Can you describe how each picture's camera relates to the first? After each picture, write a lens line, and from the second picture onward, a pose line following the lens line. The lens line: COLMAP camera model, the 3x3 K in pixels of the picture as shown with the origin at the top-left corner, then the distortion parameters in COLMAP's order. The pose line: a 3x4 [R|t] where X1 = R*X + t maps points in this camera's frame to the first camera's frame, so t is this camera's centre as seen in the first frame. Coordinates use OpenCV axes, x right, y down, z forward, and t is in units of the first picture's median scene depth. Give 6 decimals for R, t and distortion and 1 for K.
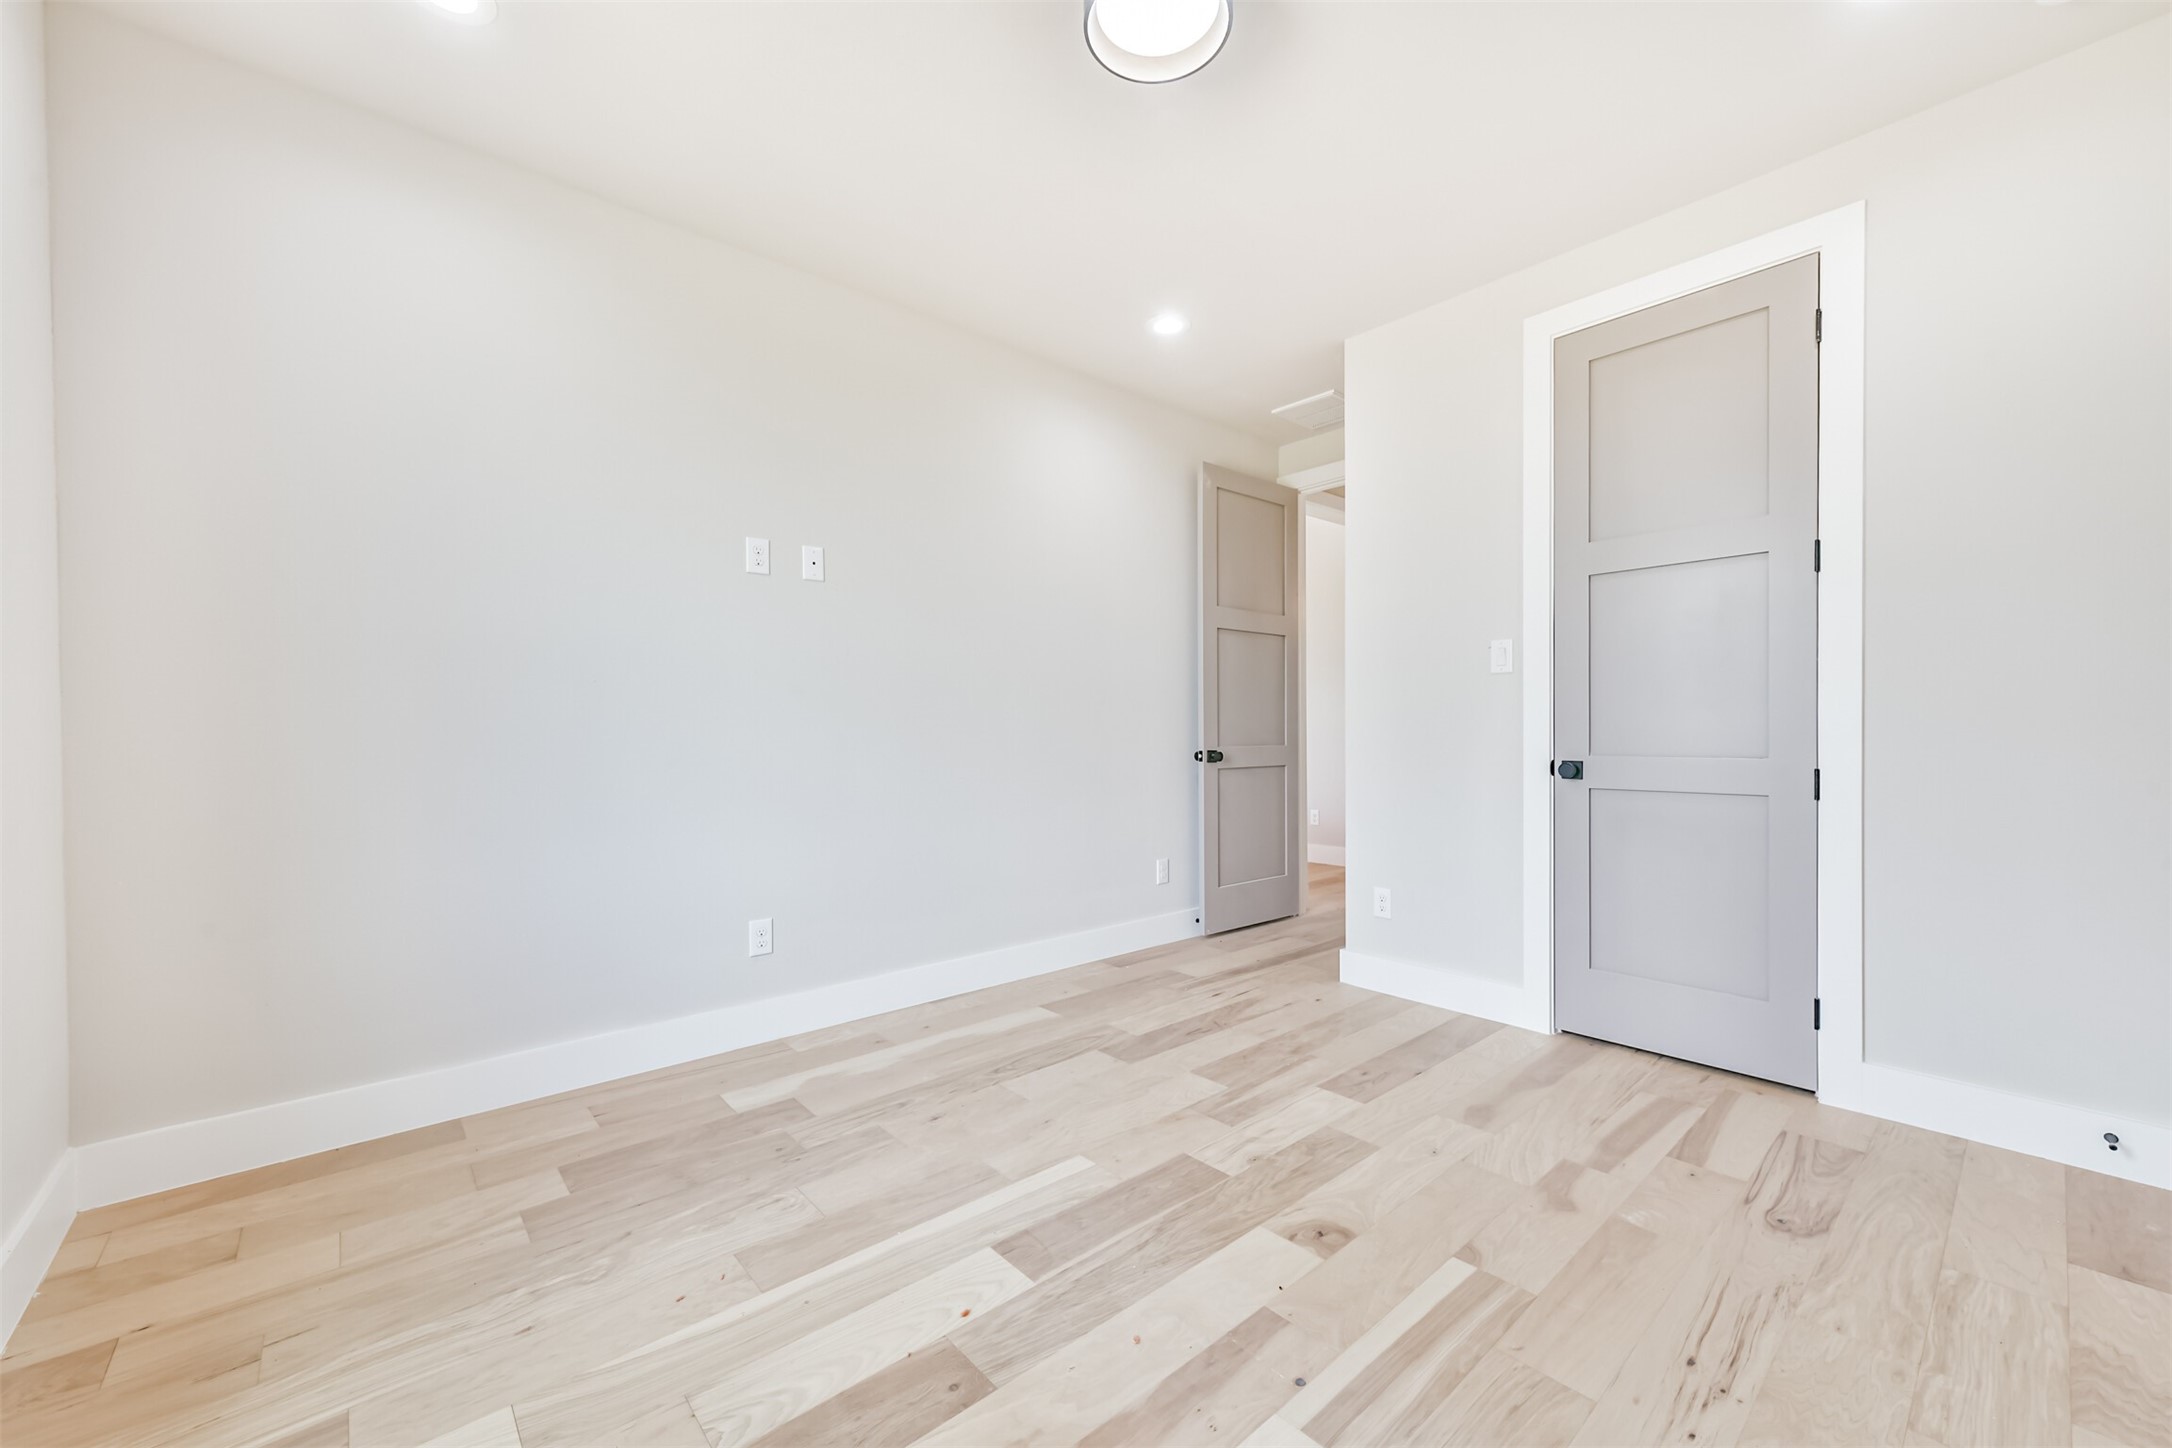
lens RADIAL K [[852.4, 0, 1088.7], [0, 852.4, 733.5], [0, 0, 1]] dist [0.000878, -0.000105]
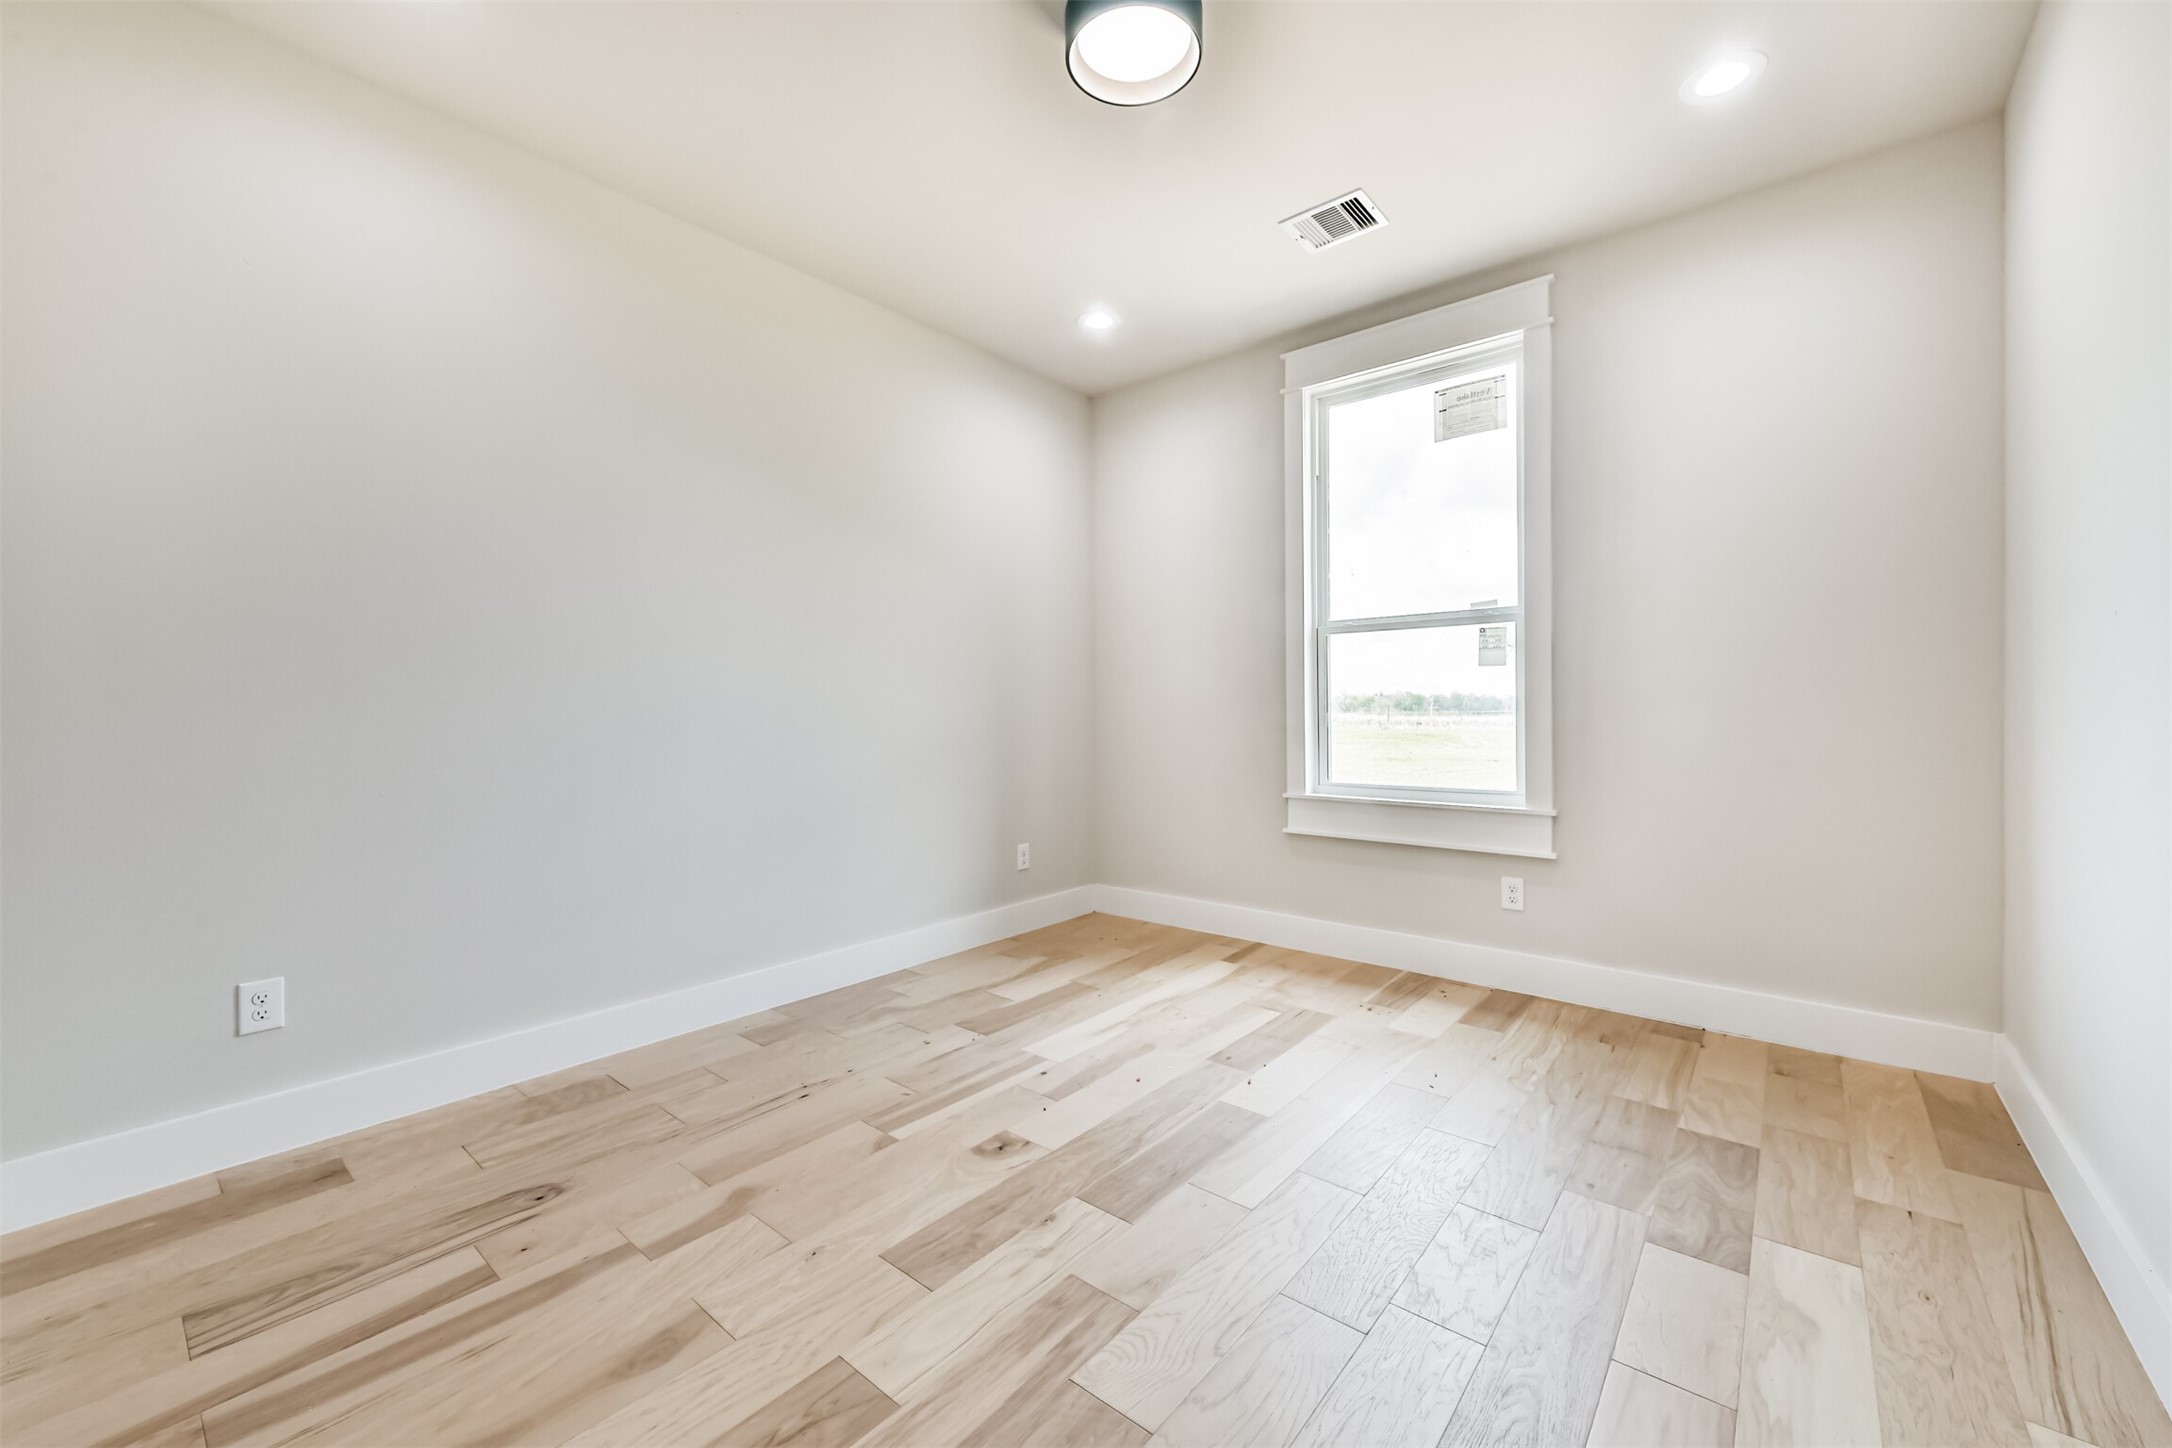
lens RADIAL K [[847.1, 0, 1087.3], [0, 847.1, 709.5], [0, 0, 1]] dist [0.000490, -0.000001]
pose [[-0.988755, 0.011270, -0.149116, 0.290304], [0.011784, 0.999927, -0.002561, 0.001511], [0.149076, -0.004290, -0.988816, 1.946154]]
